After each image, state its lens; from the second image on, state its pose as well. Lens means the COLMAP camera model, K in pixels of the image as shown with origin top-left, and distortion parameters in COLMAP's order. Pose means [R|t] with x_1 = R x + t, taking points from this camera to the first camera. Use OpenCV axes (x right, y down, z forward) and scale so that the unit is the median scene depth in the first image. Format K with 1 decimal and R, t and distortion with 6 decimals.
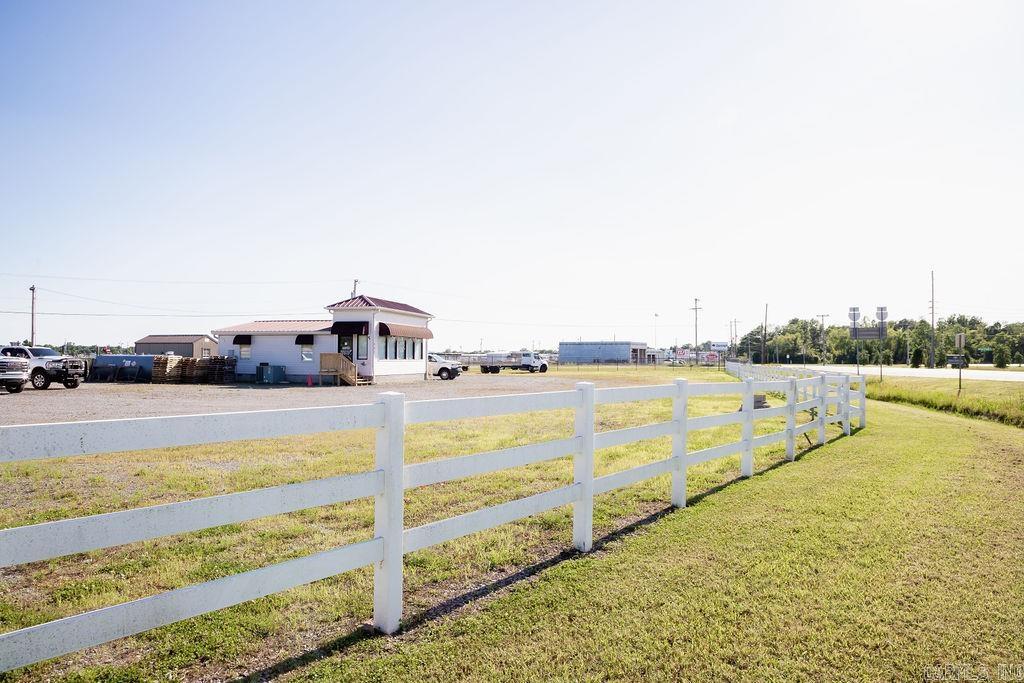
lens RADIAL K [[706.1, 0, 511.8], [0, 706.1, 343.3], [0, 0, 1]] dist [-0.063038, 0.010935]
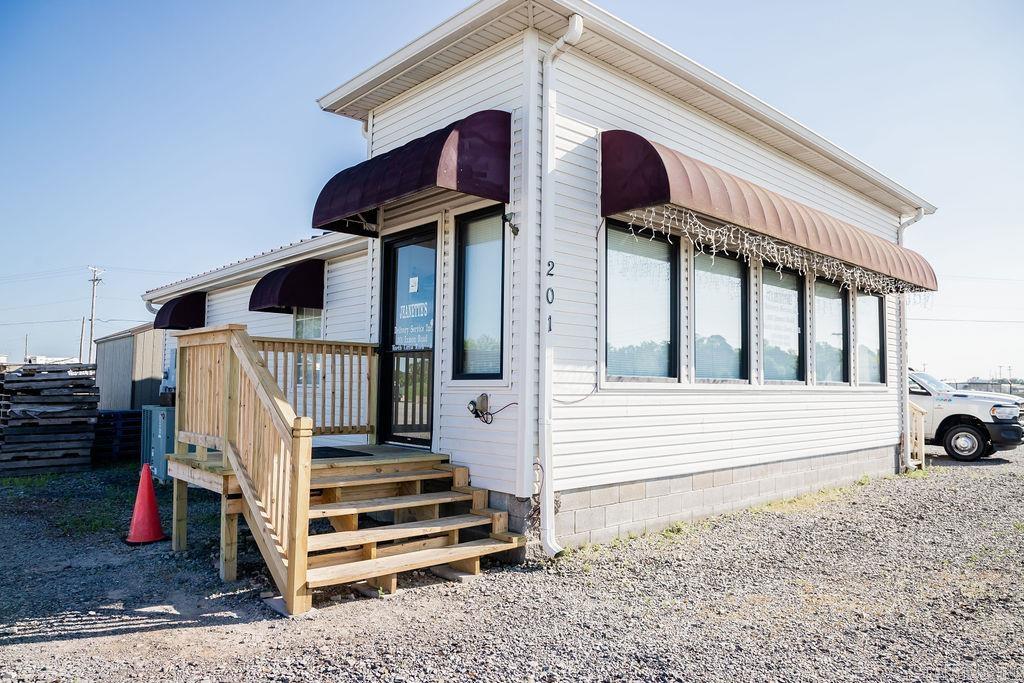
lens RADIAL K [[706.1, 0, 510.9], [0, 706.1, 345.7], [0, 0, 1]] dist [-0.063038, 0.010935]
pose [[0.841052, -0.027303, -0.540265, -0.122926], [0.005399, 0.999099, -0.042086, 0.021761], [0.540927, 0.032479, 0.840442, 0.854910]]
